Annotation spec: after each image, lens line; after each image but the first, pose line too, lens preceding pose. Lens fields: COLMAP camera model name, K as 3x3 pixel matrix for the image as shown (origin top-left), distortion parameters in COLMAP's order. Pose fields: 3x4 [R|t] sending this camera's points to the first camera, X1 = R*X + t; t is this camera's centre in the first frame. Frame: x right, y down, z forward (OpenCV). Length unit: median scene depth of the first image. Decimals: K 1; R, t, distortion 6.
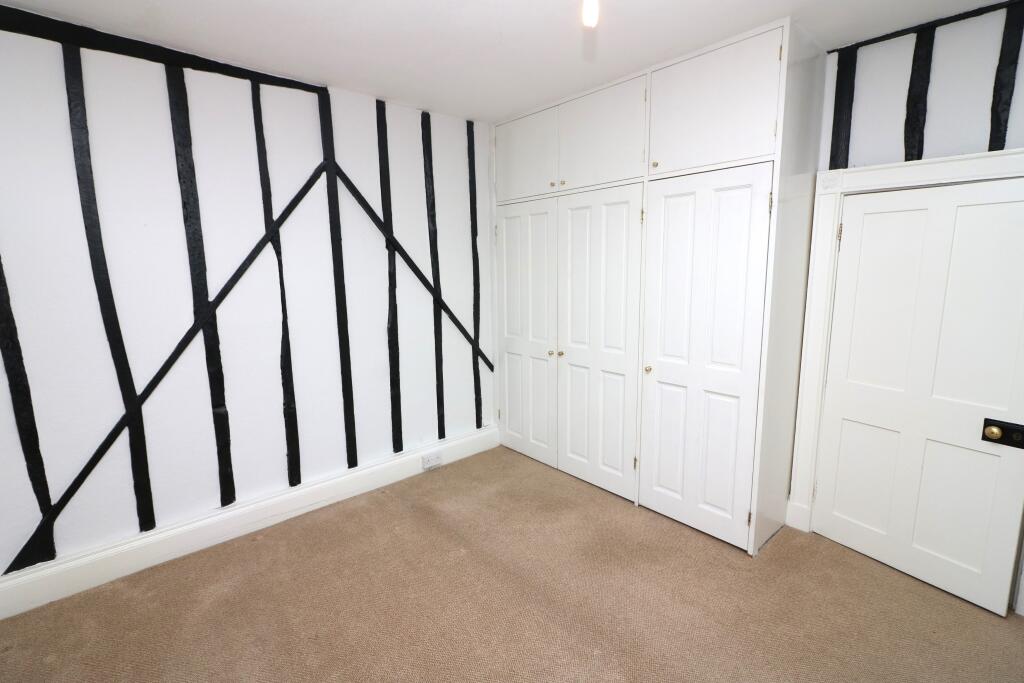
lens RADIAL K [[471.8, 0, 512.4], [0, 471.8, 337.8], [0, 0, 1]] dist [0.010835, 0.000571]
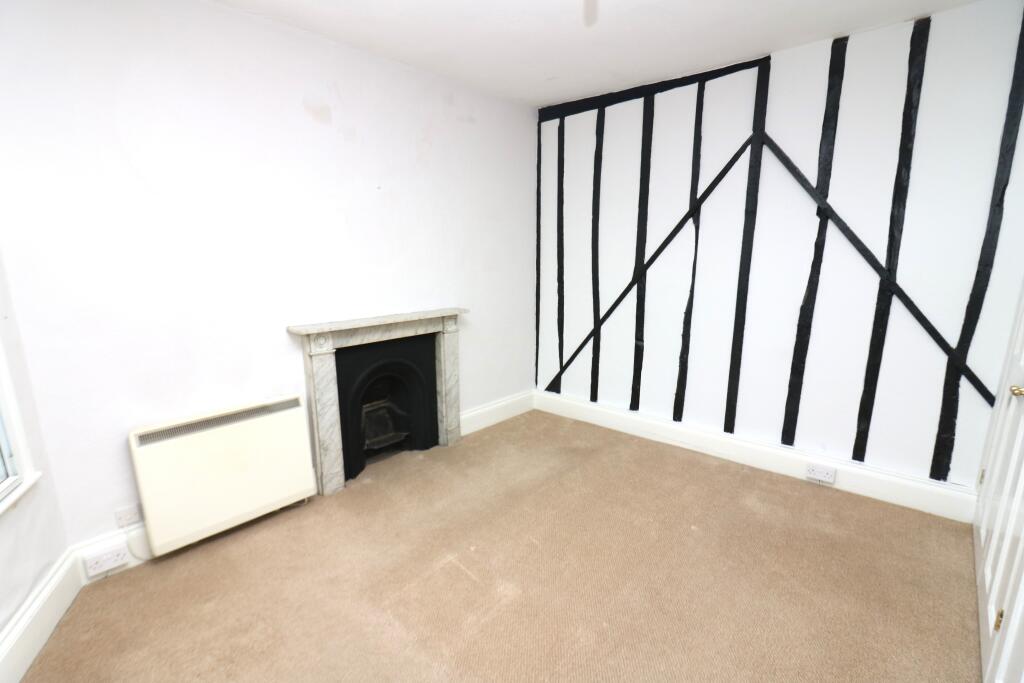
lens RADIAL K [[487.3, 0, 511.1], [0, 487.3, 357.6], [0, 0, 1]] dist [0.002406, 0.000516]
pose [[0.126042, 0.228509, -0.965348, 0.681185], [-0.150244, 0.966281, 0.209113, -0.045896], [0.980582, 0.118680, 0.156124, 0.380139]]
